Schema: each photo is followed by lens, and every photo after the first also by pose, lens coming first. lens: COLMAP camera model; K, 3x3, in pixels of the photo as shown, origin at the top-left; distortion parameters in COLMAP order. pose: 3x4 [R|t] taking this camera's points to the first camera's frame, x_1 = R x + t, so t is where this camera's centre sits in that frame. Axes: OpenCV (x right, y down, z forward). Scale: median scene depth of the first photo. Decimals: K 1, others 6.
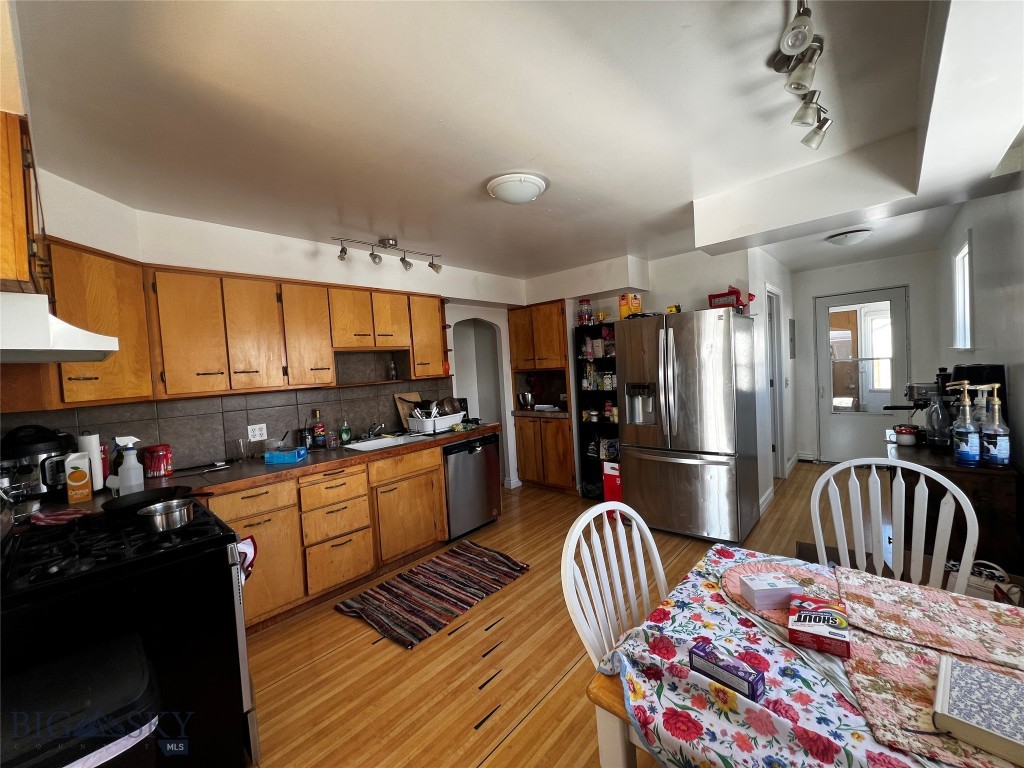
lens RADIAL K [[408.9, 0, 510.3], [0, 408.9, 381.6], [0, 0, 1]] dist [-0.000153, -0.000008]
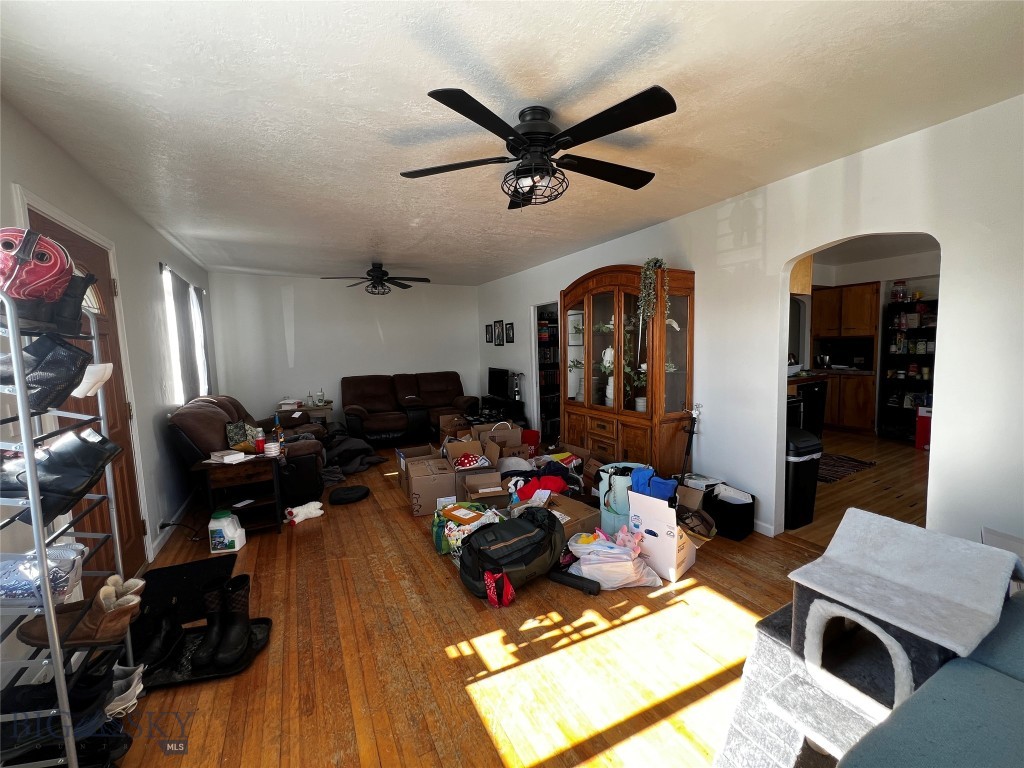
lens RADIAL K [[408.9, 0, 512.0], [0, 408.9, 381.2], [0, 0, 1]] dist [-0.000153, -0.000008]
pose [[0.941627, 0.059101, -0.331431, -0.733806], [-0.036554, 0.996598, 0.073861, 0.080042], [0.334669, -0.057434, 0.940584, -0.865126]]
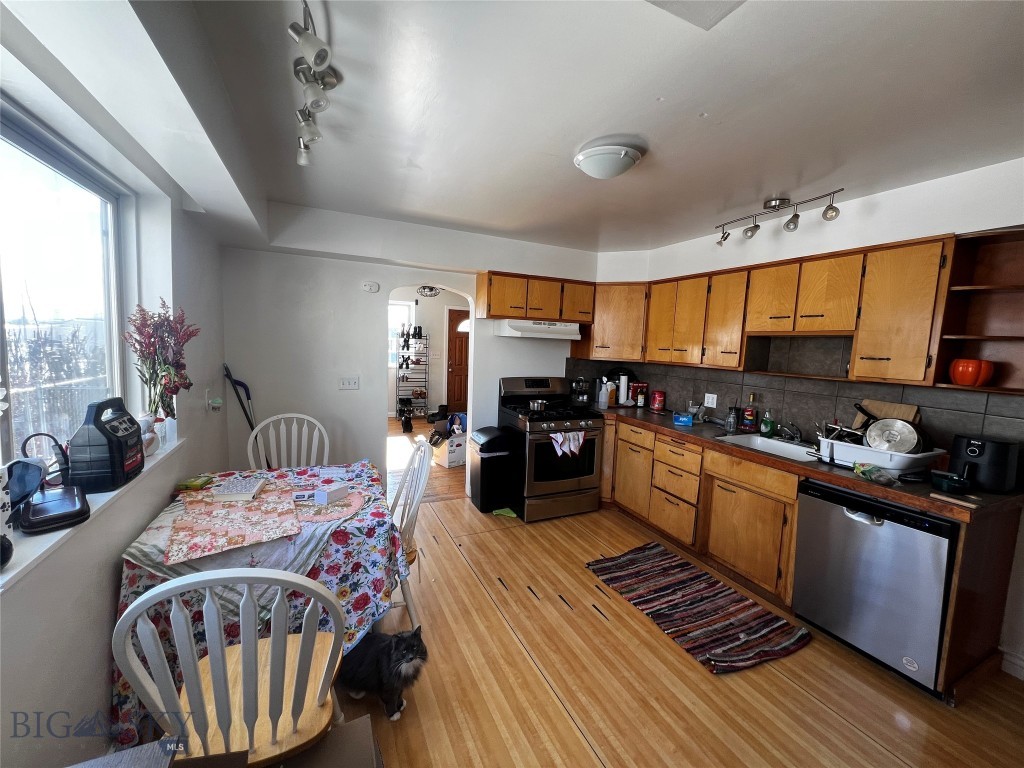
lens RADIAL K [[408.9, 0, 508.7], [0, 408.9, 381.4], [0, 0, 1]] dist [-0.000153, -0.000008]
pose [[-0.389163, 0.133908, -0.911384, 0.705749], [-0.051529, 0.984664, 0.166678, -0.101821], [0.919726, 0.111827, -0.376295, 0.870022]]
